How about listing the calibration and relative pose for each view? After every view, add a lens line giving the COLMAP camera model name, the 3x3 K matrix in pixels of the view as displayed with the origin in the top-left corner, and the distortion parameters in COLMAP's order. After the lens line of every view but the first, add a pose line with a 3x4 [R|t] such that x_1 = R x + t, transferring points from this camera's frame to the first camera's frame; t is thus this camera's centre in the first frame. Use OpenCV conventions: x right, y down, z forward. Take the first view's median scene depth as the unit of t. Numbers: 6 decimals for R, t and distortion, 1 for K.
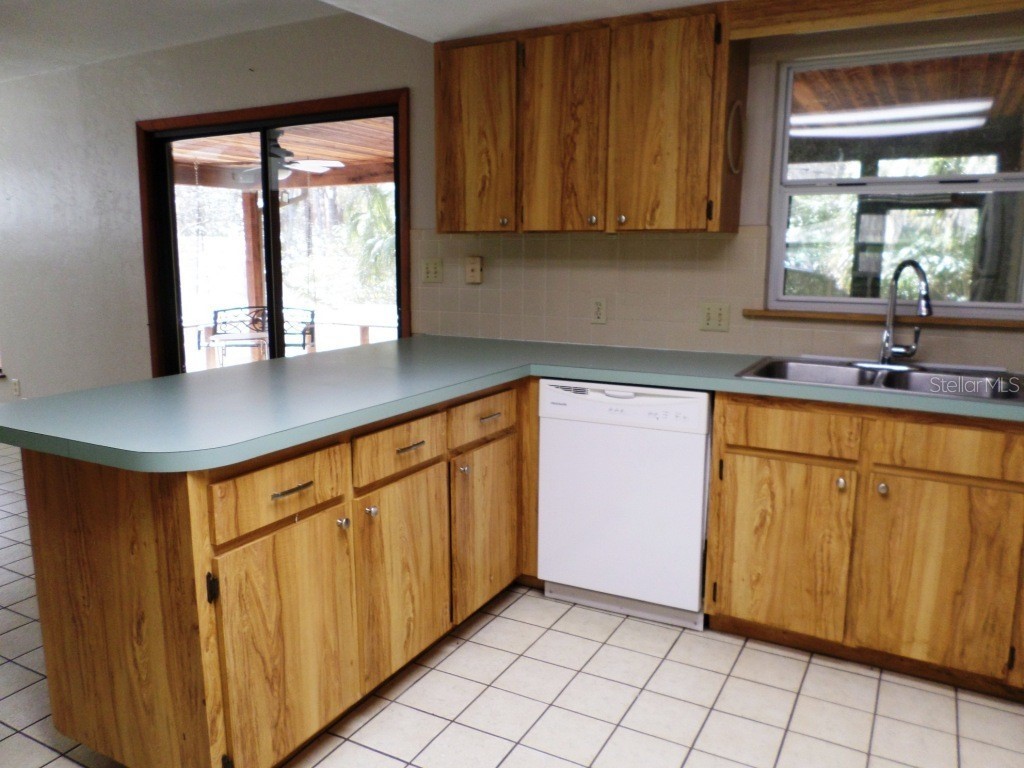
lens RADIAL K [[786.1, 0, 511.5], [0, 786.1, 375.0], [0, 0, 1]] dist [0.009656, -0.003555]
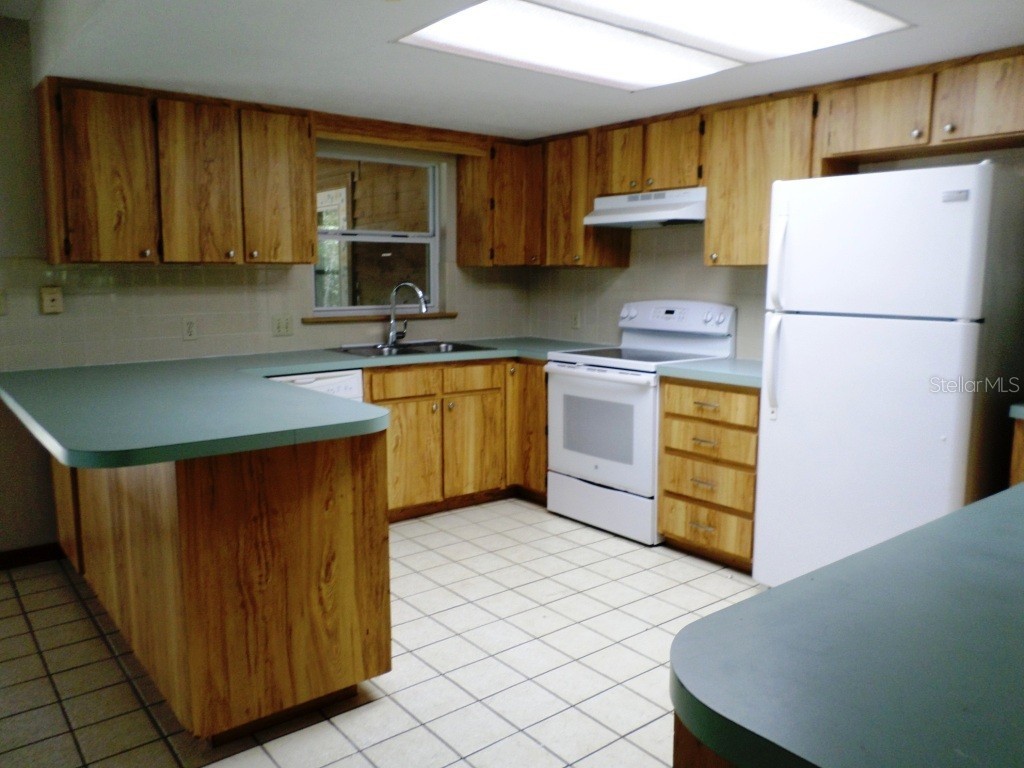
lens RADIAL K [[786.1, 0, 511.5], [0, 786.1, 375.0], [0, 0, 1]] dist [0.009656, -0.003555]
pose [[0.391664, -0.121917, 0.911995, -1.031728], [0.155124, 0.985744, 0.065156, -0.020557], [-0.906938, 0.115953, 0.404992, 0.115600]]
